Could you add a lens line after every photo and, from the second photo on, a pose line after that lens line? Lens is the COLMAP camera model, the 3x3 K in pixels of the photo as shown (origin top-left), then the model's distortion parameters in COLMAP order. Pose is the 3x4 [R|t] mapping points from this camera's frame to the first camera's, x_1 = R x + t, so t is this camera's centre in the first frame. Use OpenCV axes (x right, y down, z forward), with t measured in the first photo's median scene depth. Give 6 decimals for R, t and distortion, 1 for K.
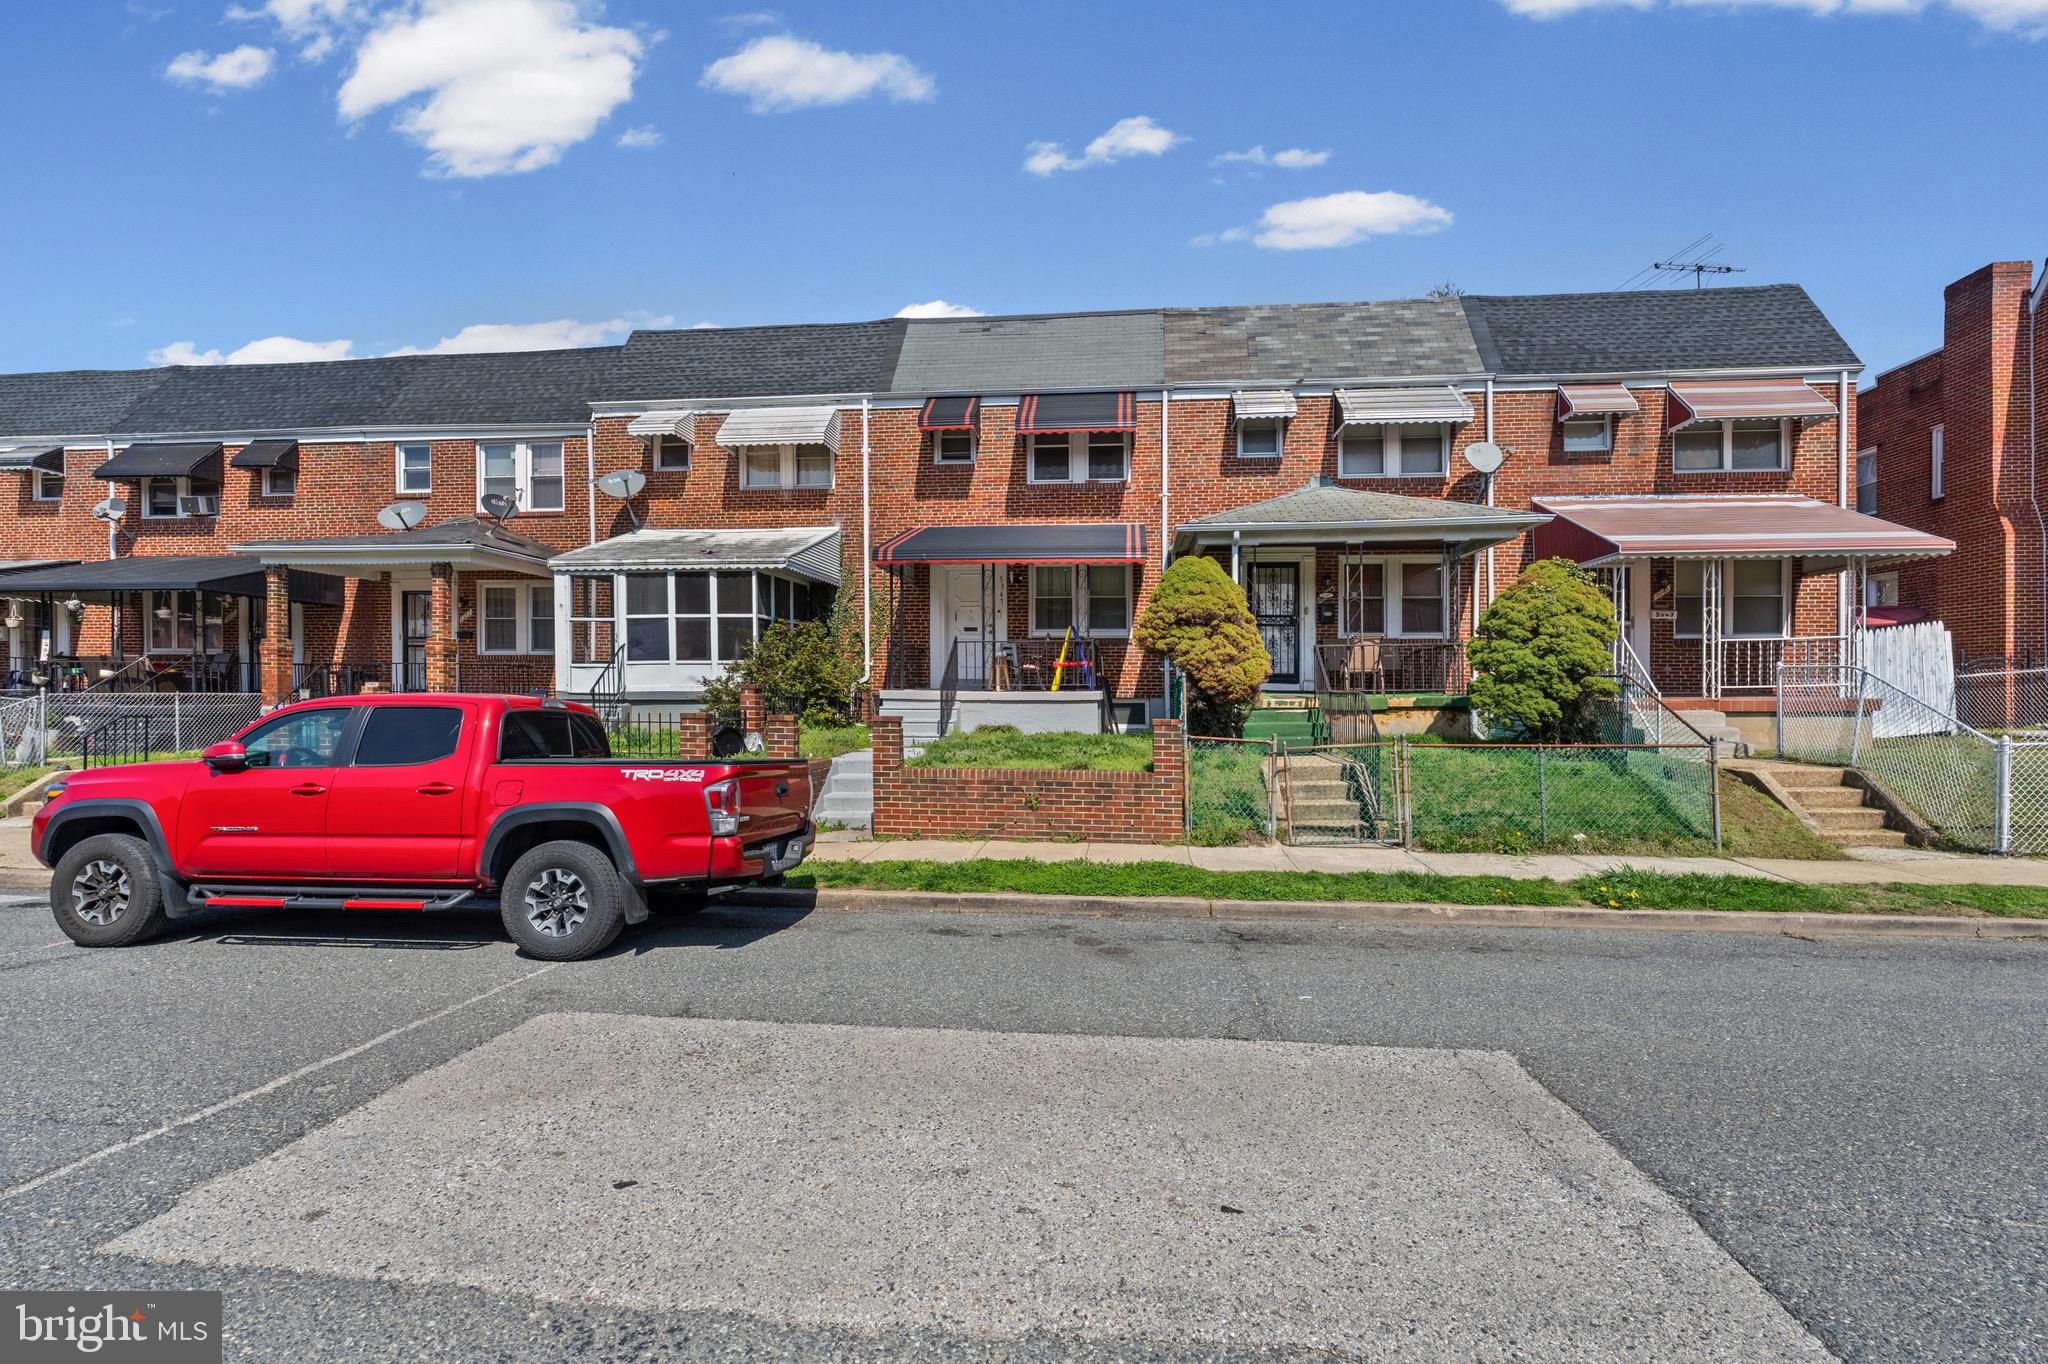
lens RADIAL K [[944.6, 0, 1022.4], [0, 944.6, 678.3], [0, 0, 1]] dist [-0.009854, 0.001640]
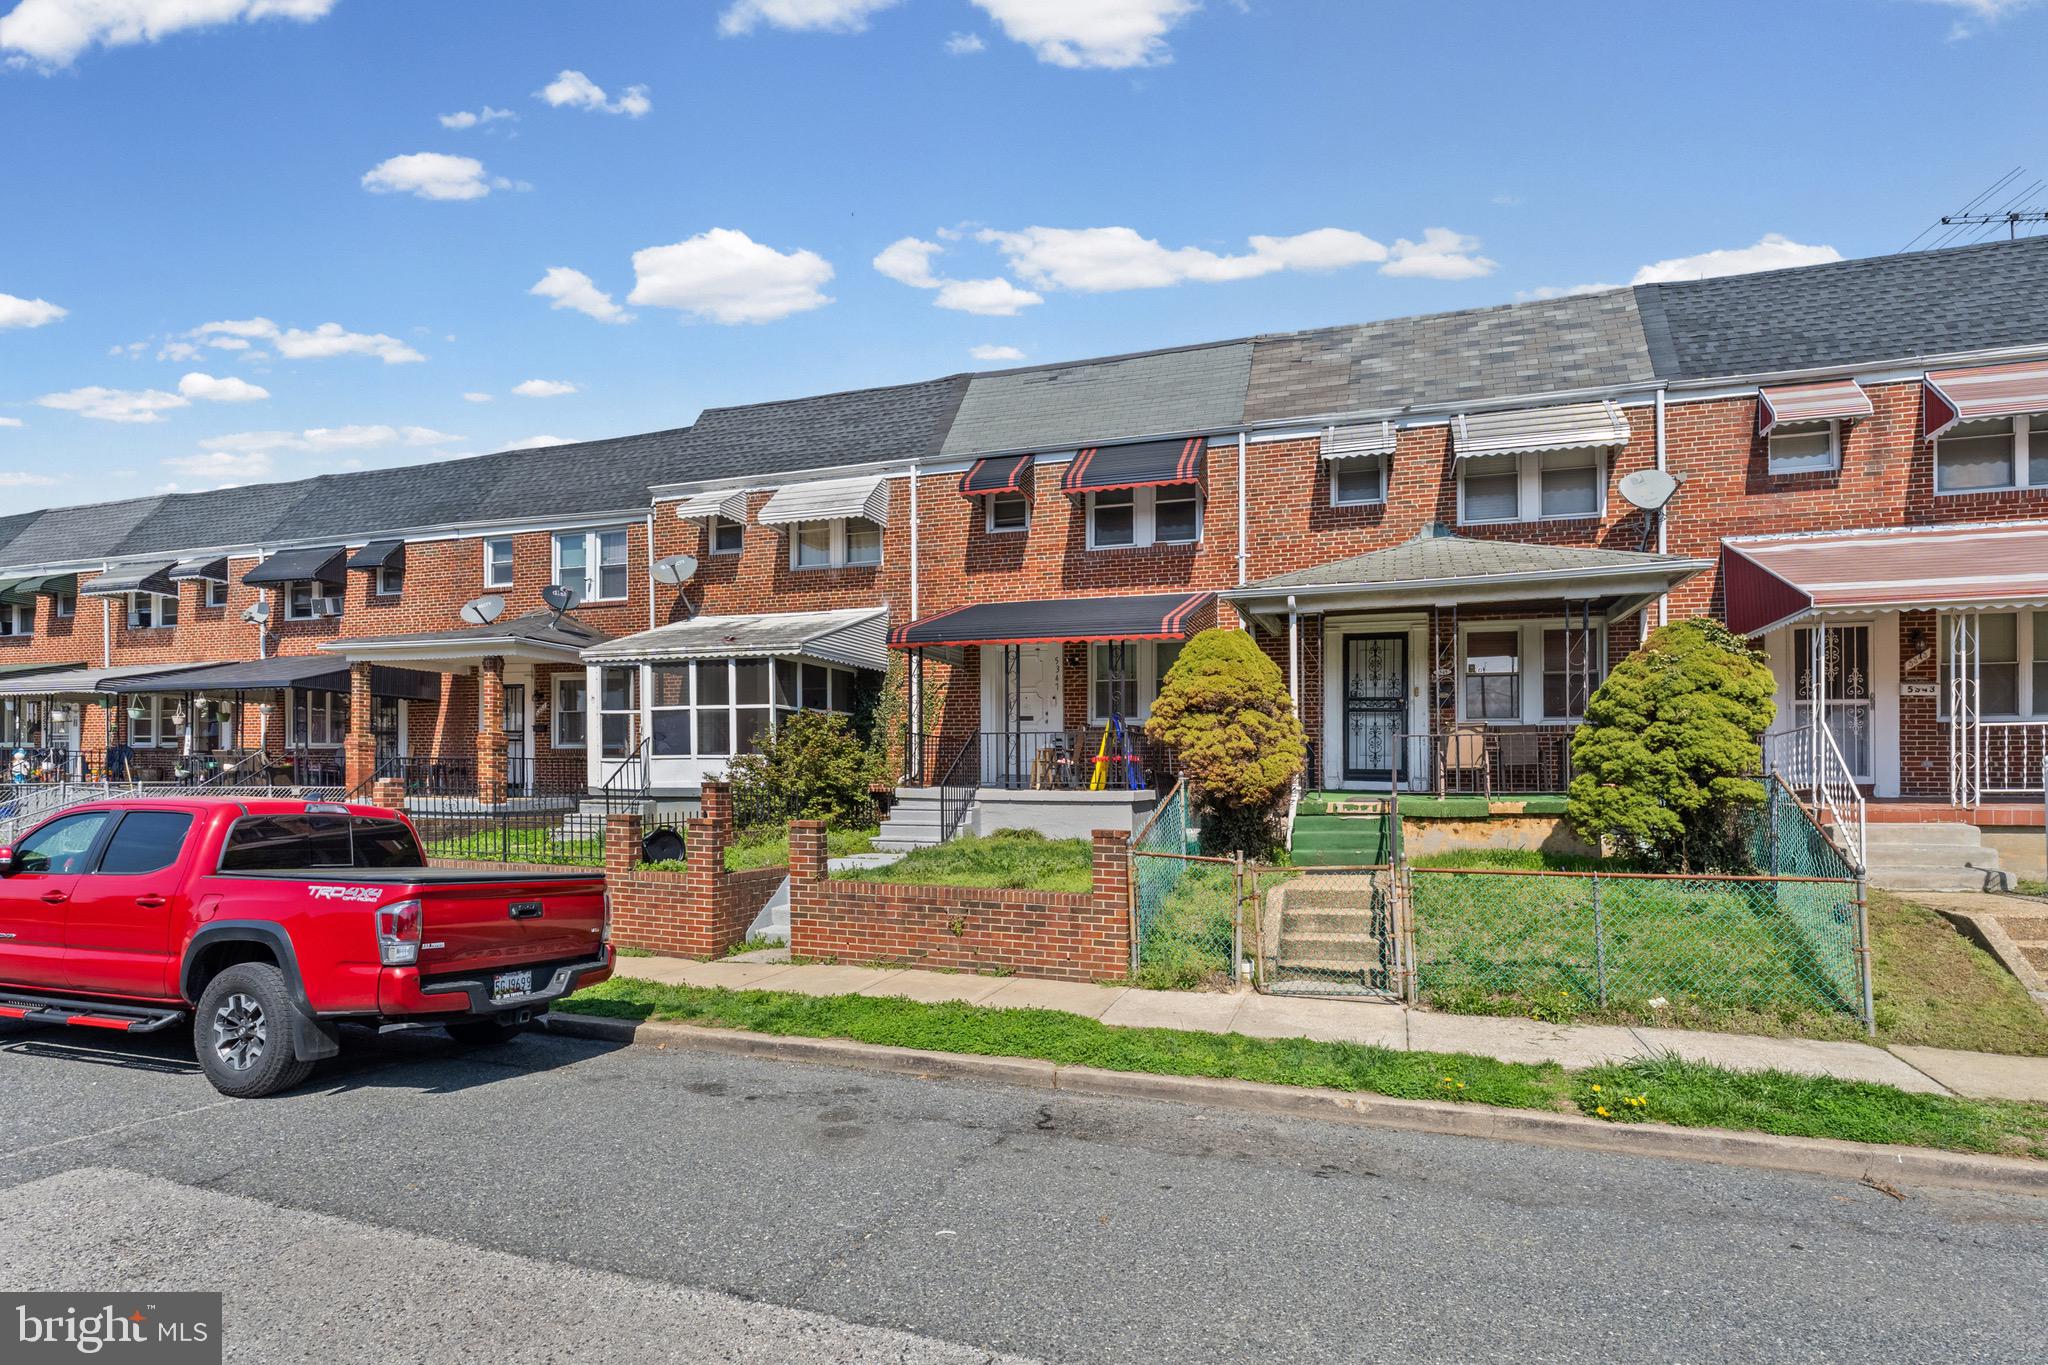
lens RADIAL K [[1020.6, 0, 1030.1], [0, 1020.6, 758.7], [0, 0, 1]] dist [-0.009100, 0.001627]
pose [[0.976412, -0.000880, -0.215912, 0.175931], [-0.001189, 0.999955, -0.009452, -0.005894], [0.215911, 0.009486, 0.976367, 0.081501]]
